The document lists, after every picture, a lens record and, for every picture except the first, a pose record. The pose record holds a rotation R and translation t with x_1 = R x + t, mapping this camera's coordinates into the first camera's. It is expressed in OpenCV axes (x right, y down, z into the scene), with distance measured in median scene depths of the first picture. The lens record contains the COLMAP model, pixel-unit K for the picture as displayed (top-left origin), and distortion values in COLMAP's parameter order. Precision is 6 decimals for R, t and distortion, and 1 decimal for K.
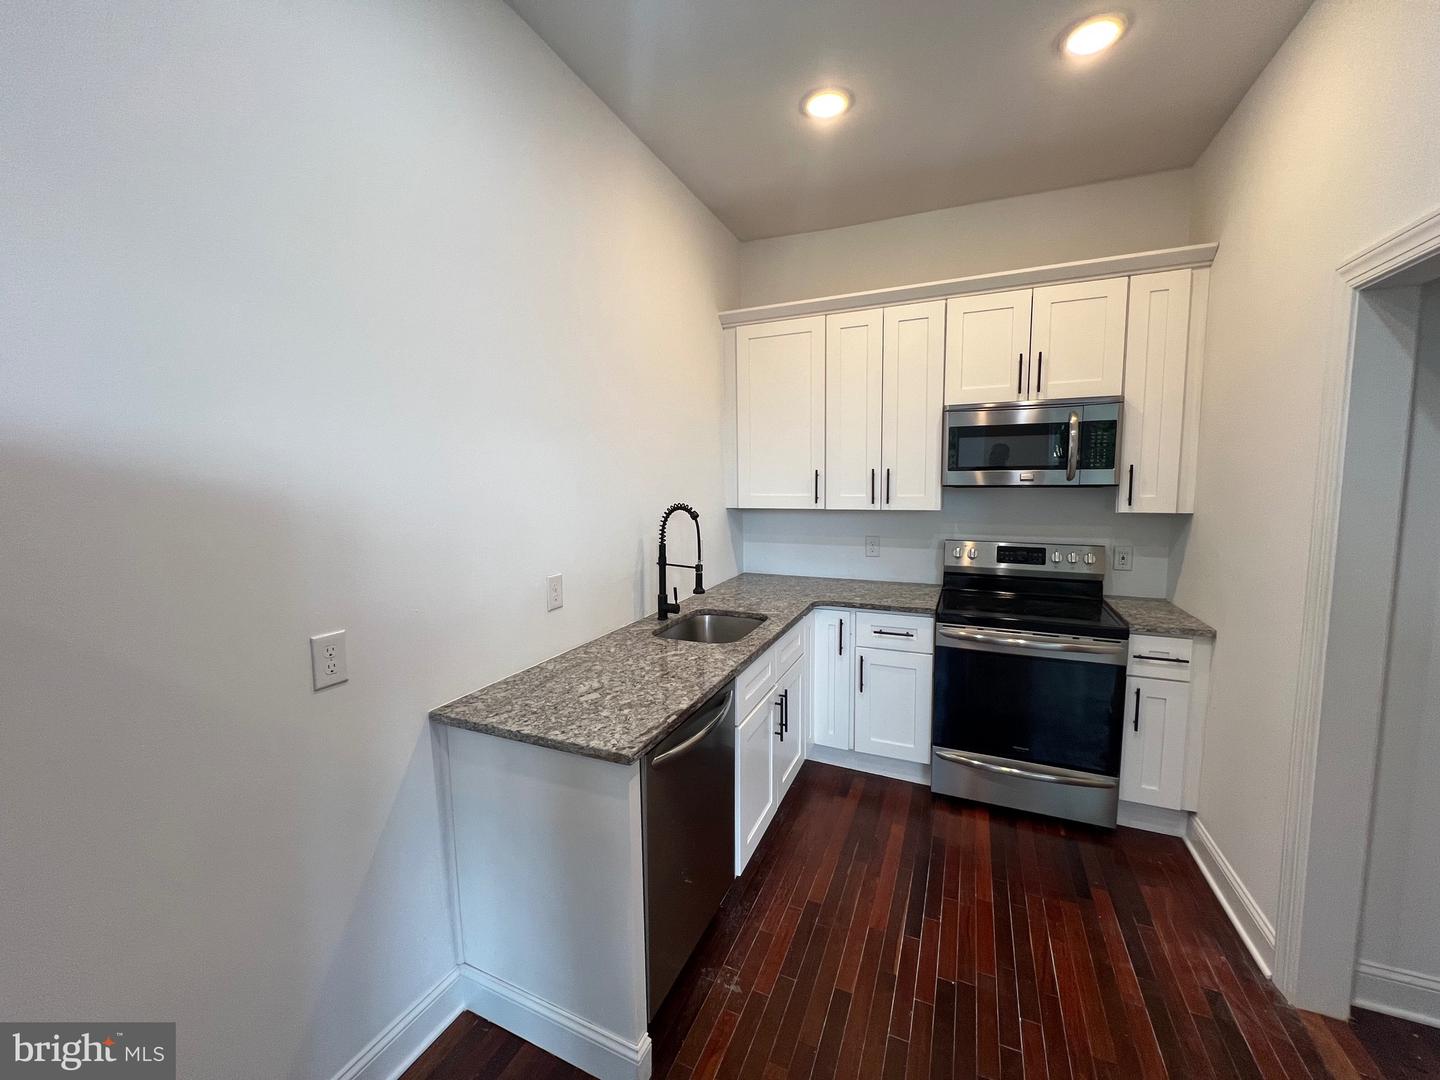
lens RADIAL K [[577.9, 0, 718.1], [0, 577.9, 534.3], [0, 0, 1]] dist [-0.002887, 0.000122]
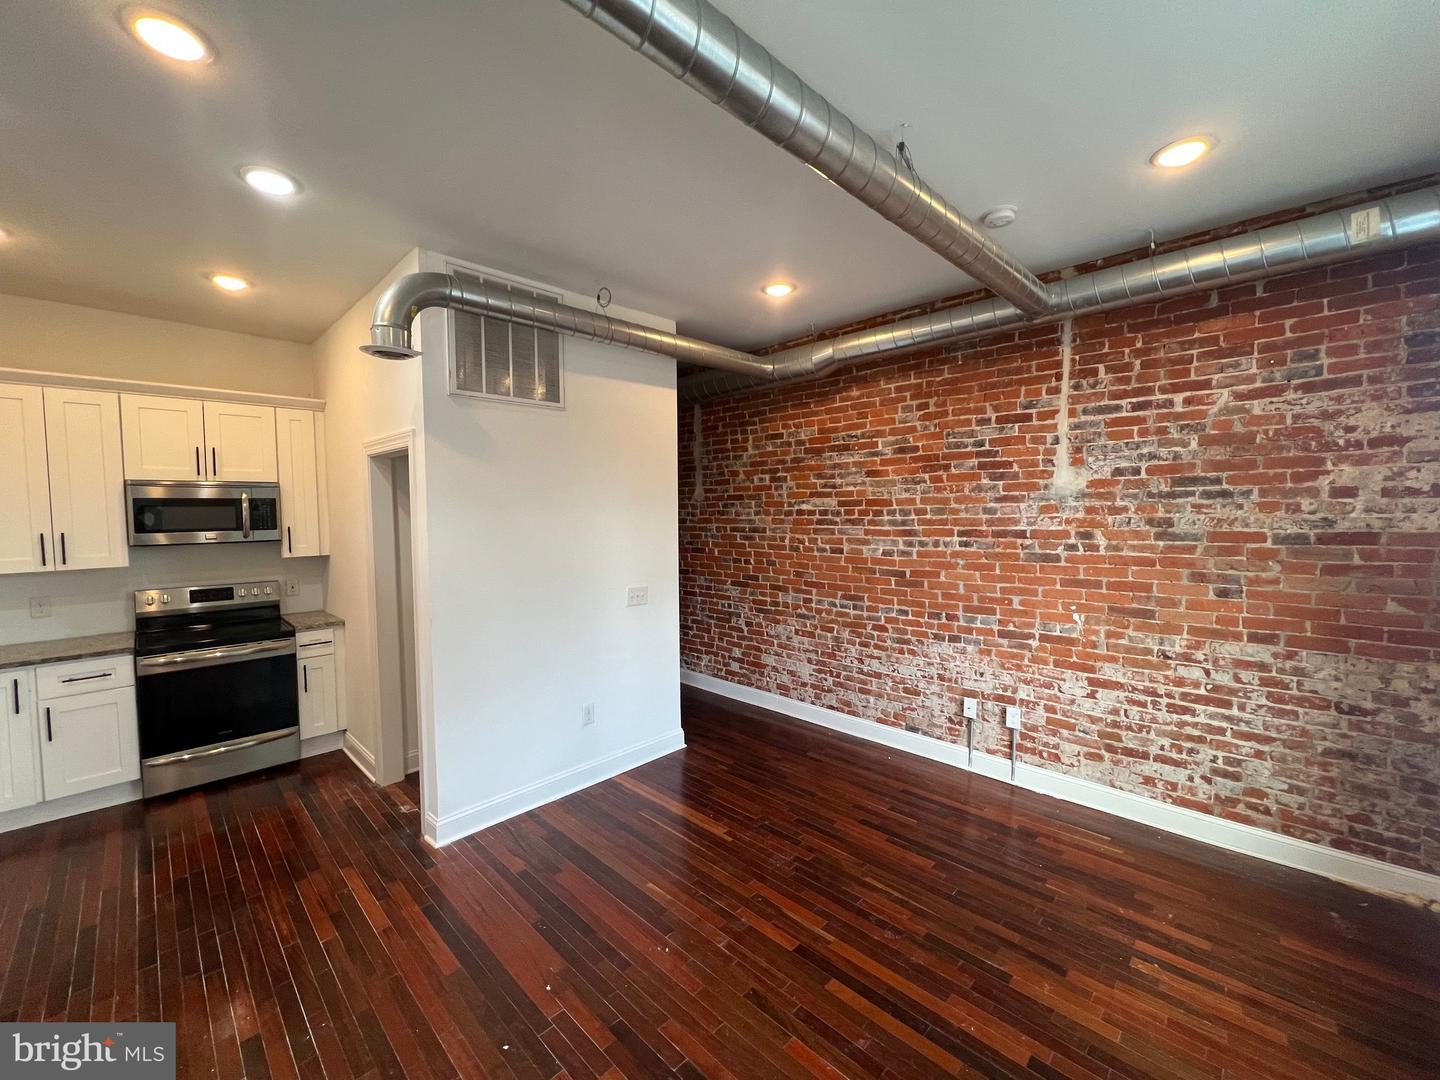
lens RADIAL K [[577.9, 0, 721.1], [0, 577.9, 533.1], [0, 0, 1]] dist [-0.002887, 0.000122]
pose [[0.354886, -0.038473, 0.934118, -0.316666], [0.096120, 0.995360, 0.004478, 0.002405], [-0.929955, 0.088198, 0.356937, -0.621134]]
